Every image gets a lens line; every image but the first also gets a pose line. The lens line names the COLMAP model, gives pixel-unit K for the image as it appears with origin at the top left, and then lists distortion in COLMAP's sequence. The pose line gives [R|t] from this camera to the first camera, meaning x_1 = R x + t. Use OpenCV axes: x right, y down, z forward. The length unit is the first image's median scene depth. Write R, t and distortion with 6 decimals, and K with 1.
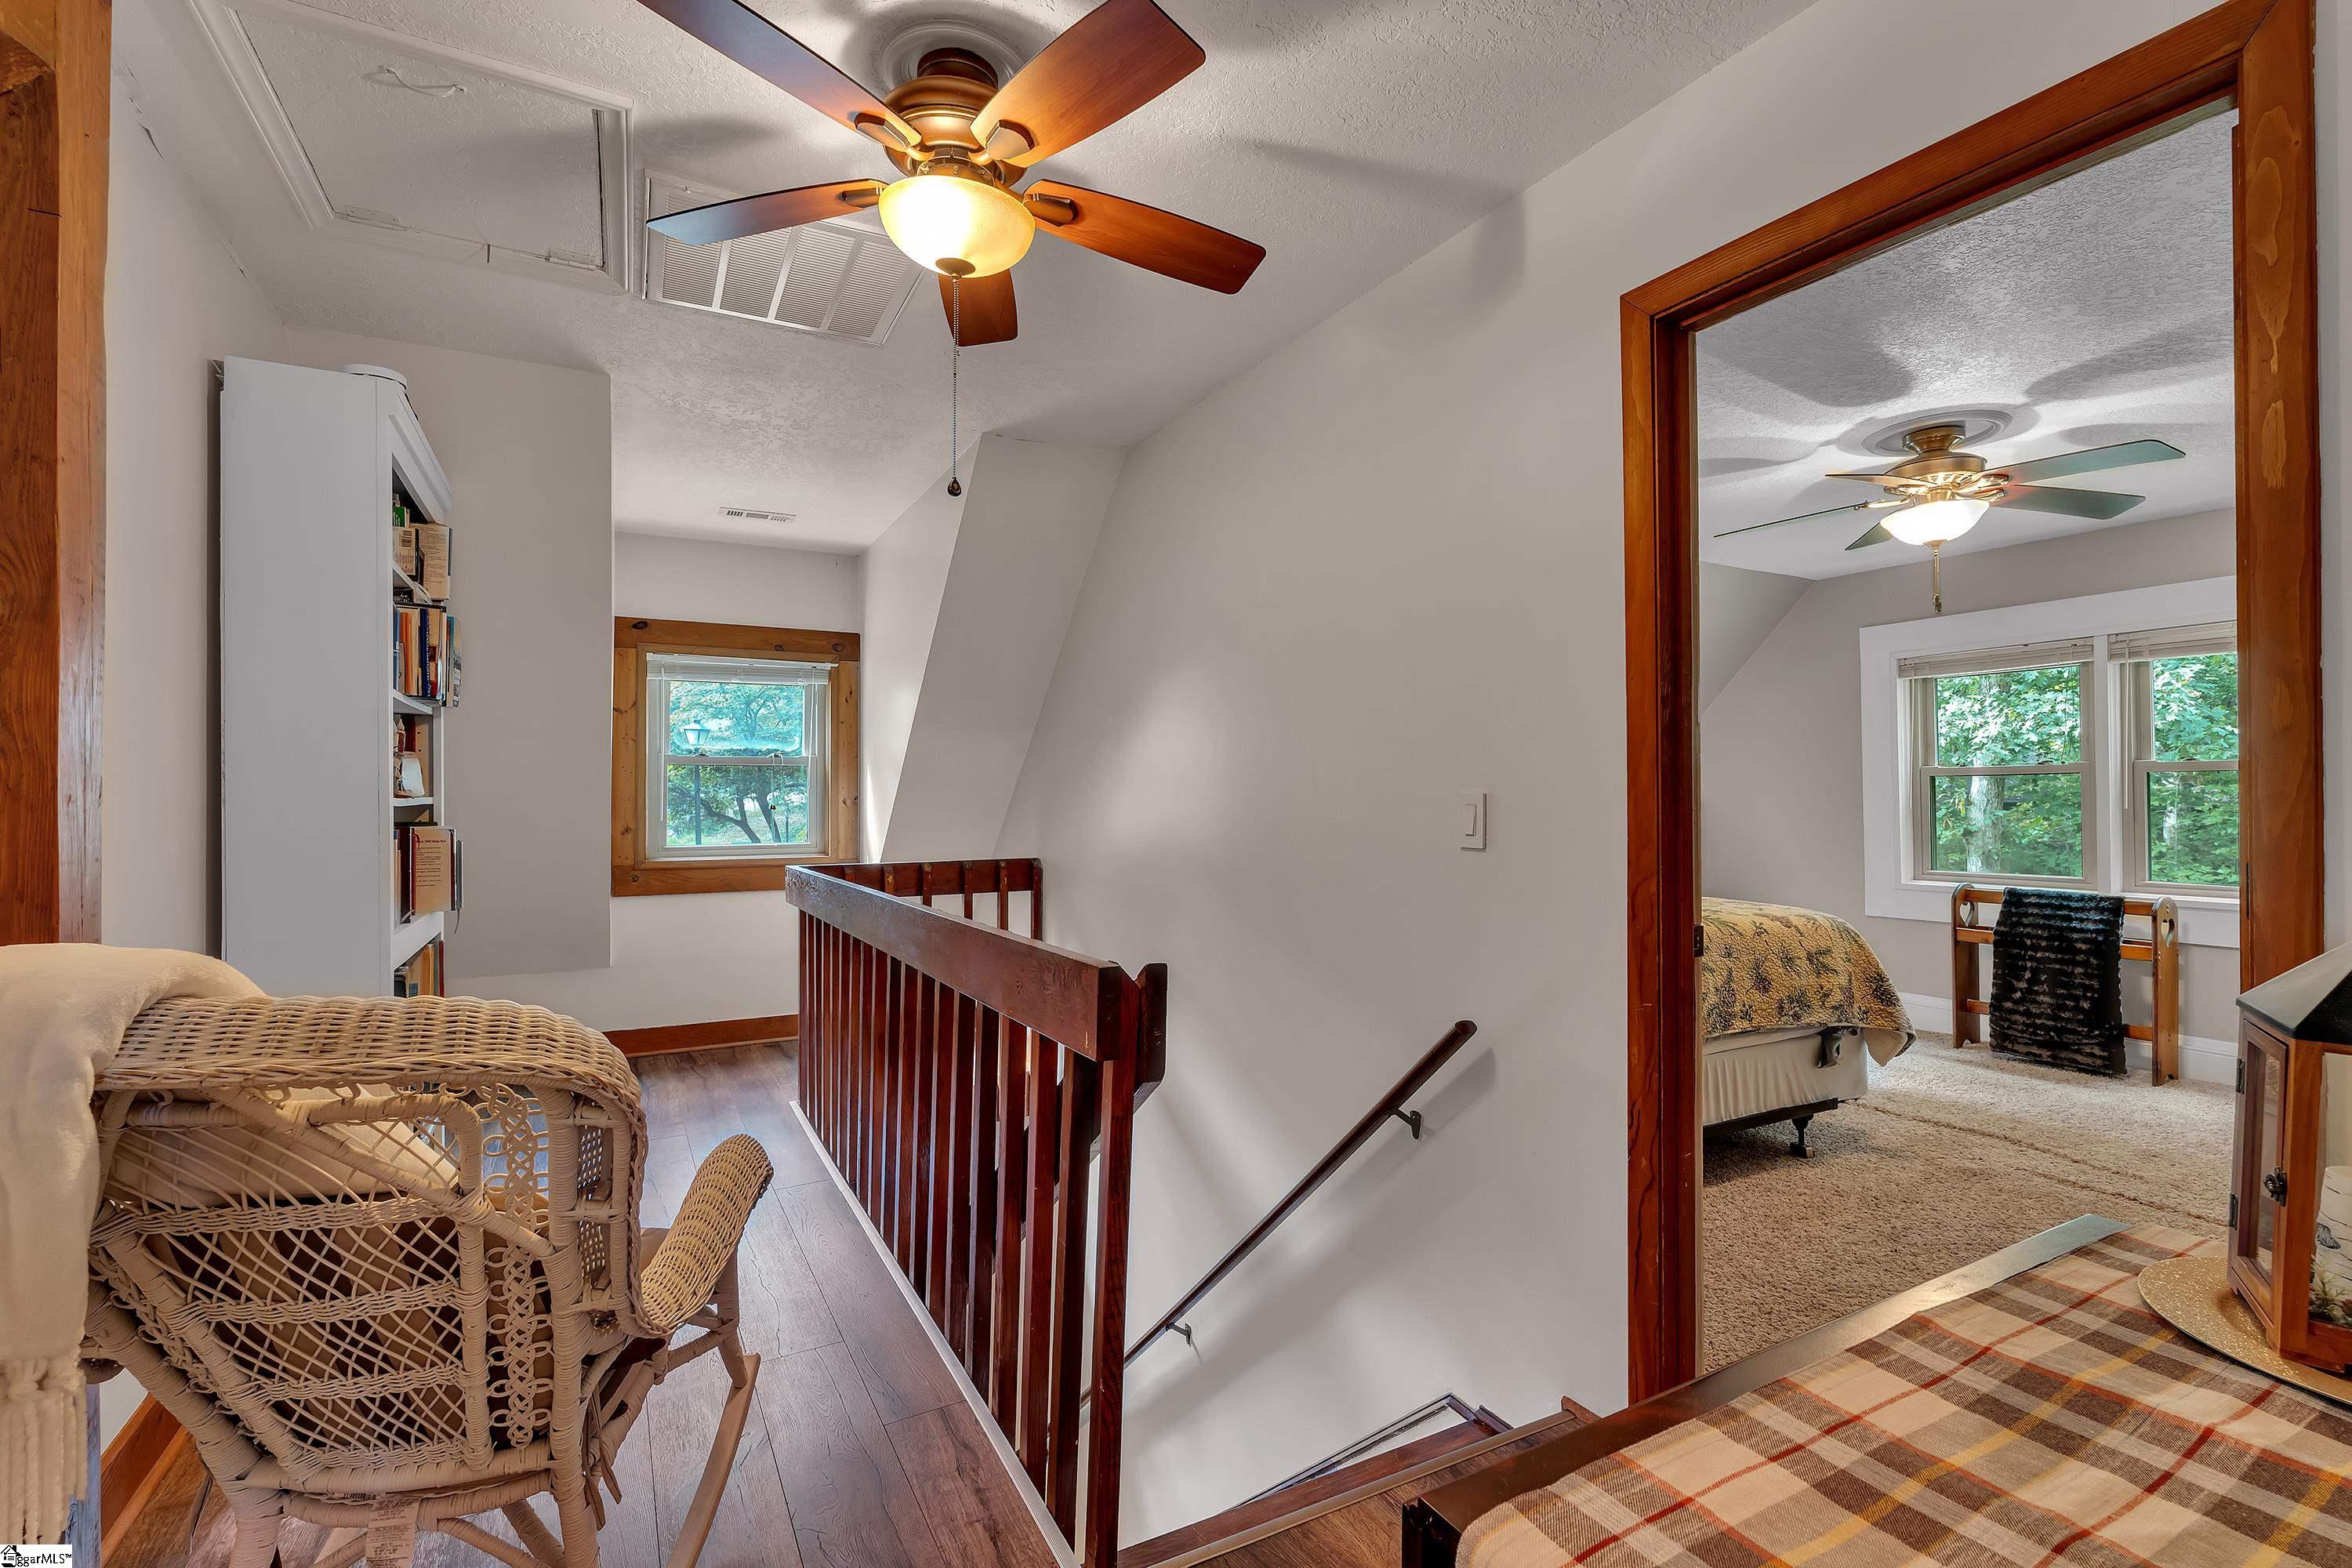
lens RADIAL K [[1035.2, 0, 1158.9], [0, 1035.2, 797.3], [0, 0, 1]] dist [-0.035272, 0.008232]
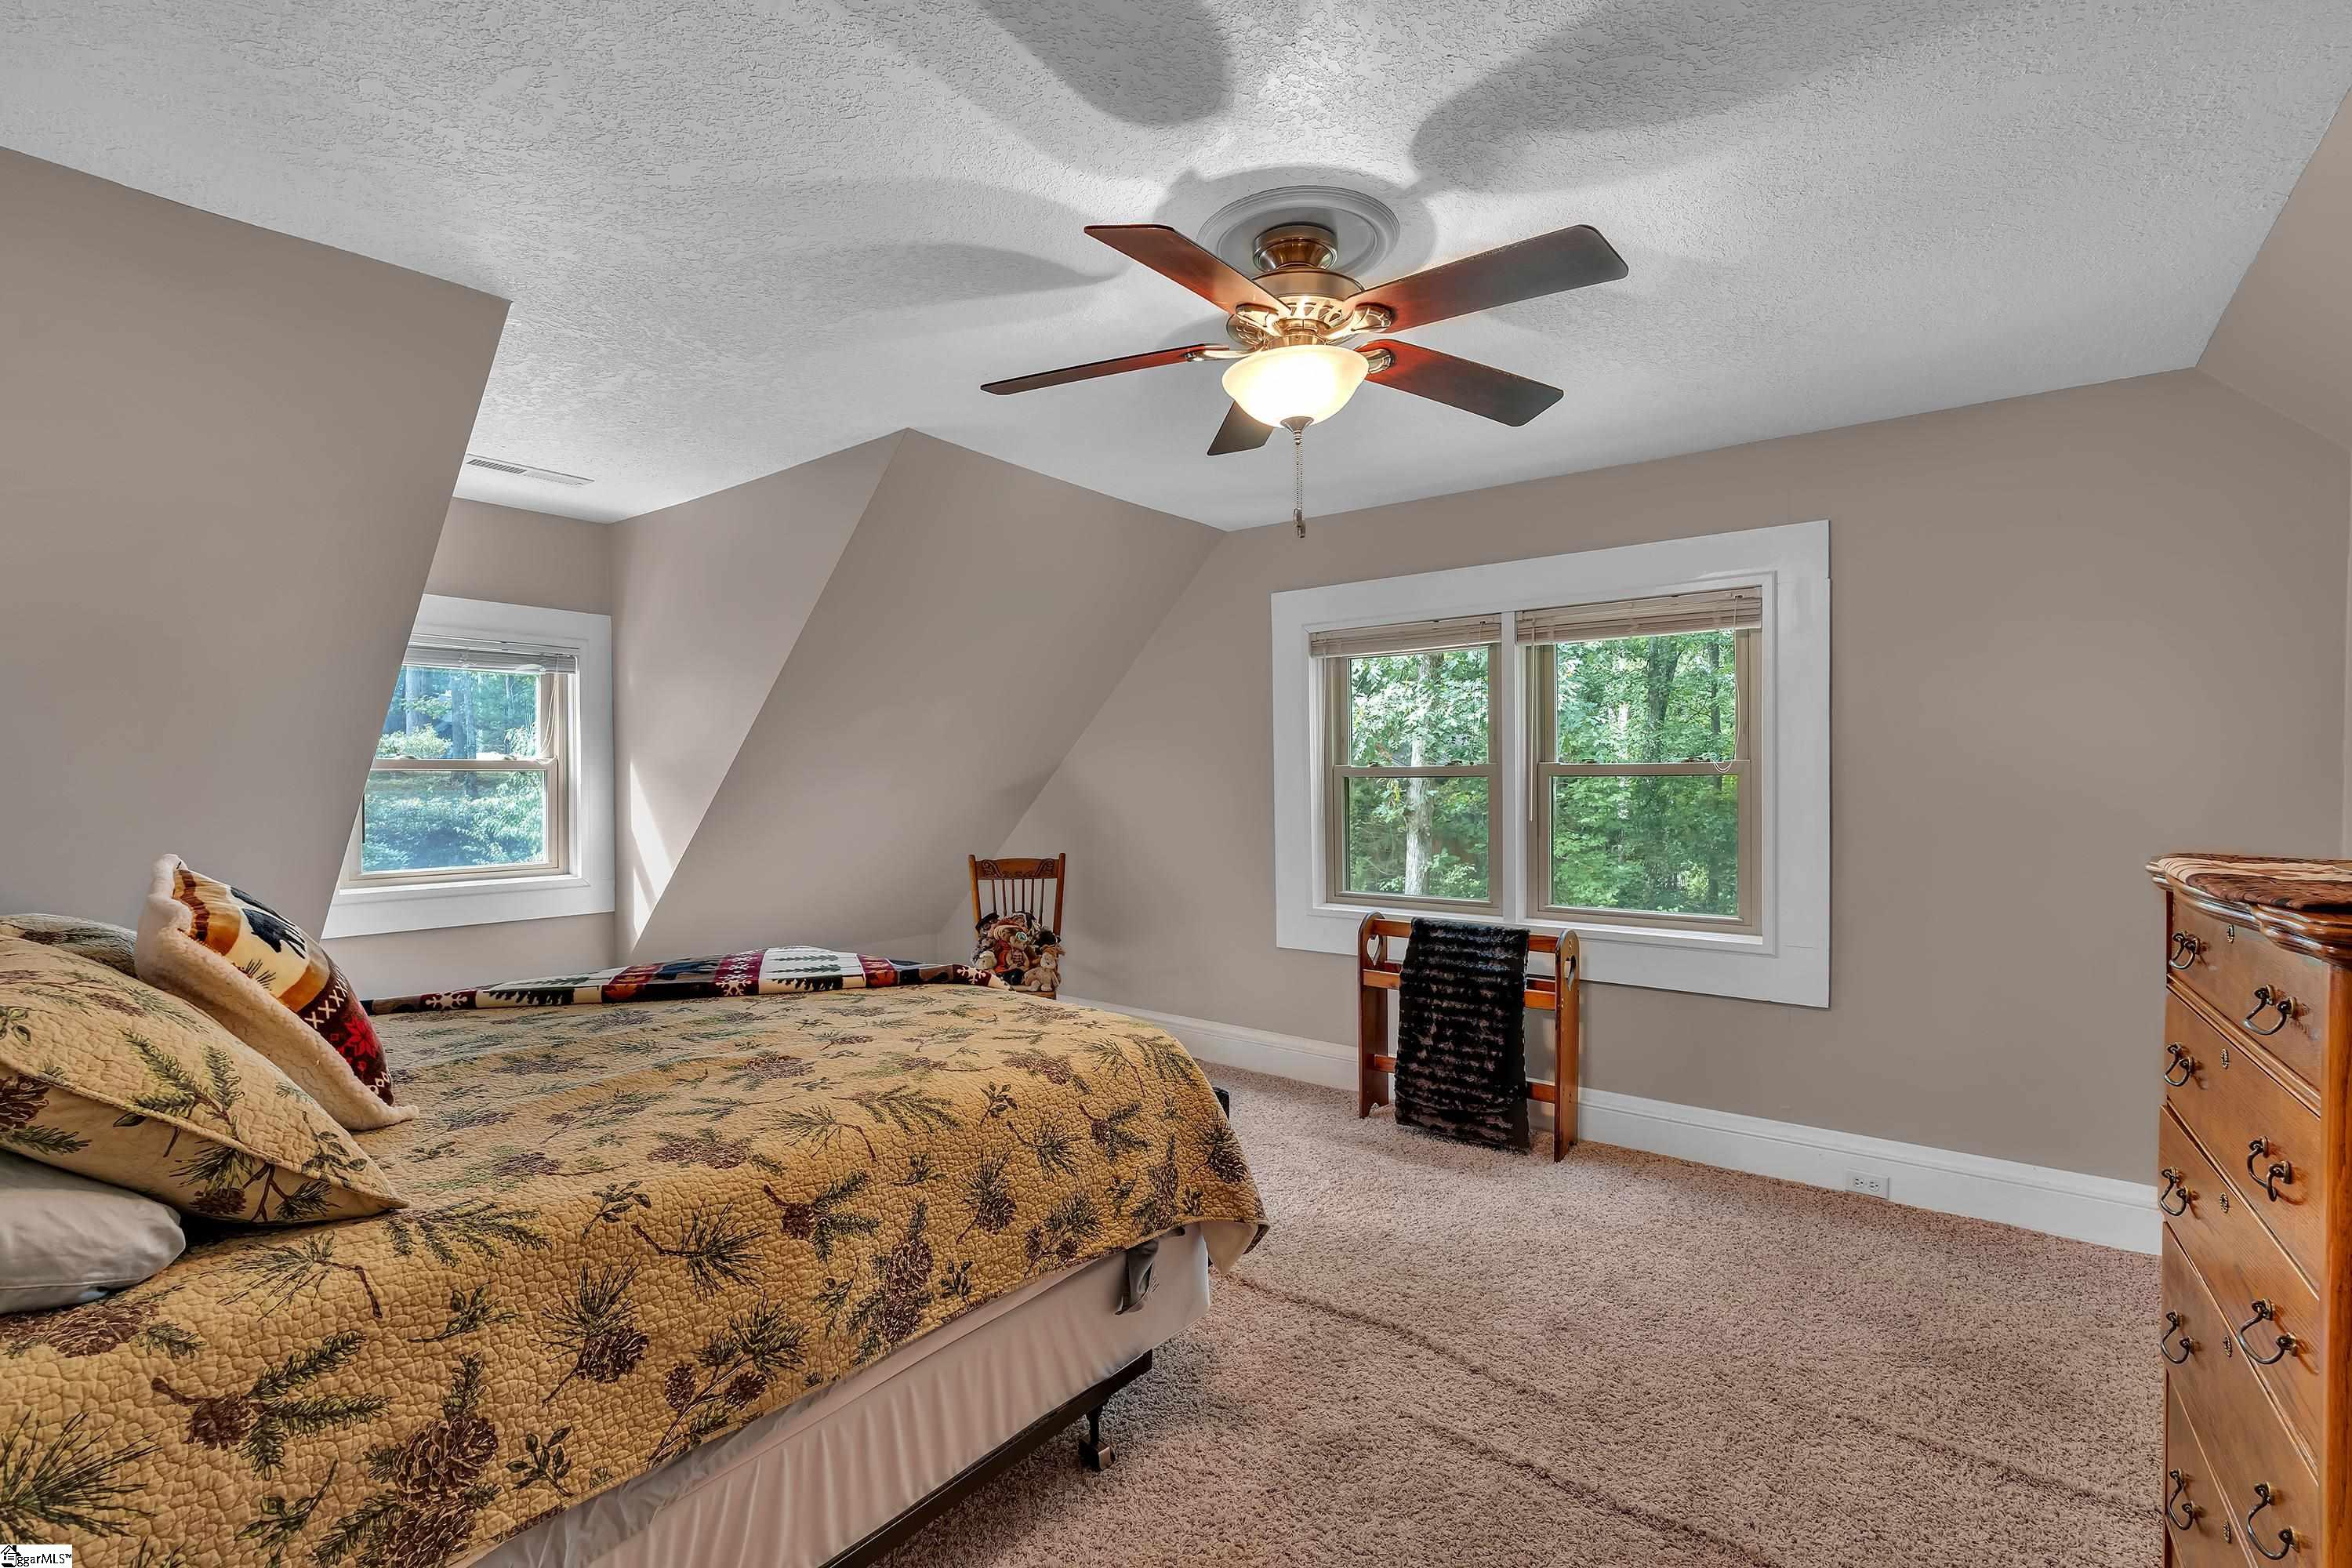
lens RADIAL K [[1035.2, 0, 1158.9], [0, 1035.2, 797.3], [0, 0, 1]] dist [-0.035272, 0.008232]
pose [[0.909958, -0.014561, 0.414444, 0.331325], [0.002580, 0.999563, 0.029455, -0.034462], [-0.414692, -0.025734, 0.909598, 0.358896]]
